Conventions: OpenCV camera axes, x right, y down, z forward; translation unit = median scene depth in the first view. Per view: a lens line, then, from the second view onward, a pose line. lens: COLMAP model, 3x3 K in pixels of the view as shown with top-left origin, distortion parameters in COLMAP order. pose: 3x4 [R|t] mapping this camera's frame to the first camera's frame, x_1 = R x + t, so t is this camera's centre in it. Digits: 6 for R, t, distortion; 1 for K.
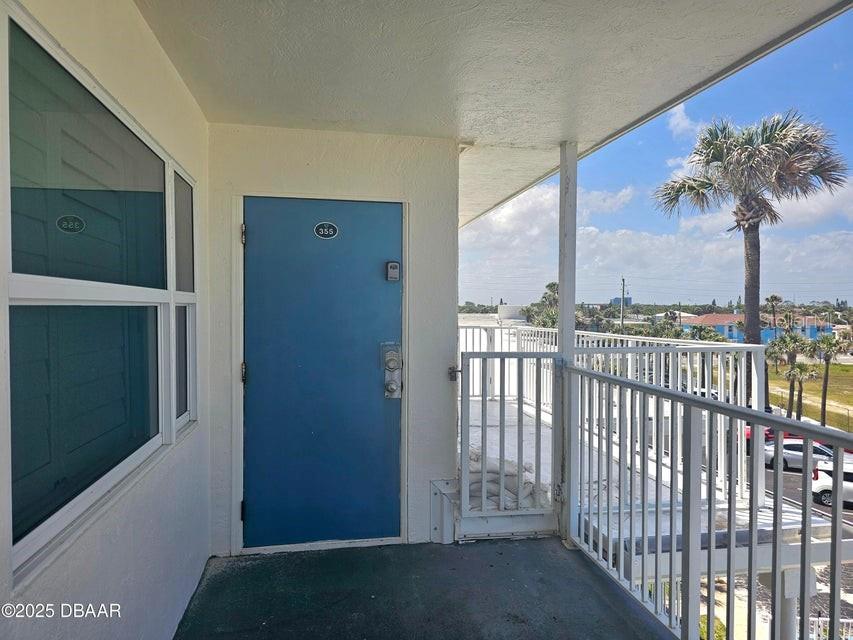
lens RADIAL K [[562.1, 0, 430.0], [0, 562.1, 318.4], [0, 0, 1]] dist [0.009650, -0.005869]
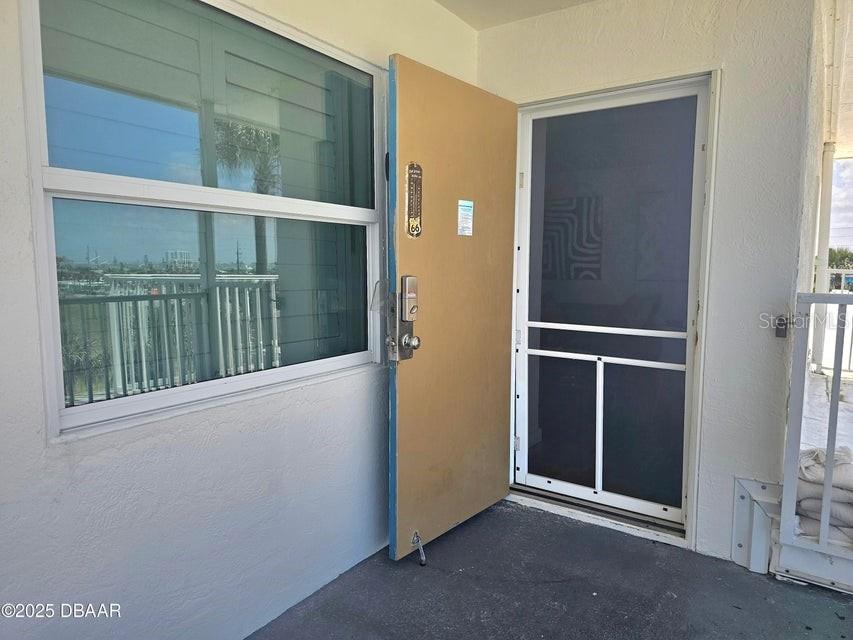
lens RADIAL K [[562.1, 0, 427.5], [0, 562.1, 320.0], [0, 0, 1]] dist [0.009650, -0.005869]
pose [[0.713310, 0.067725, -0.697569, 0.204232], [-0.011438, 0.996312, 0.085034, 0.040359], [0.700756, -0.052677, 0.711454, 0.246664]]
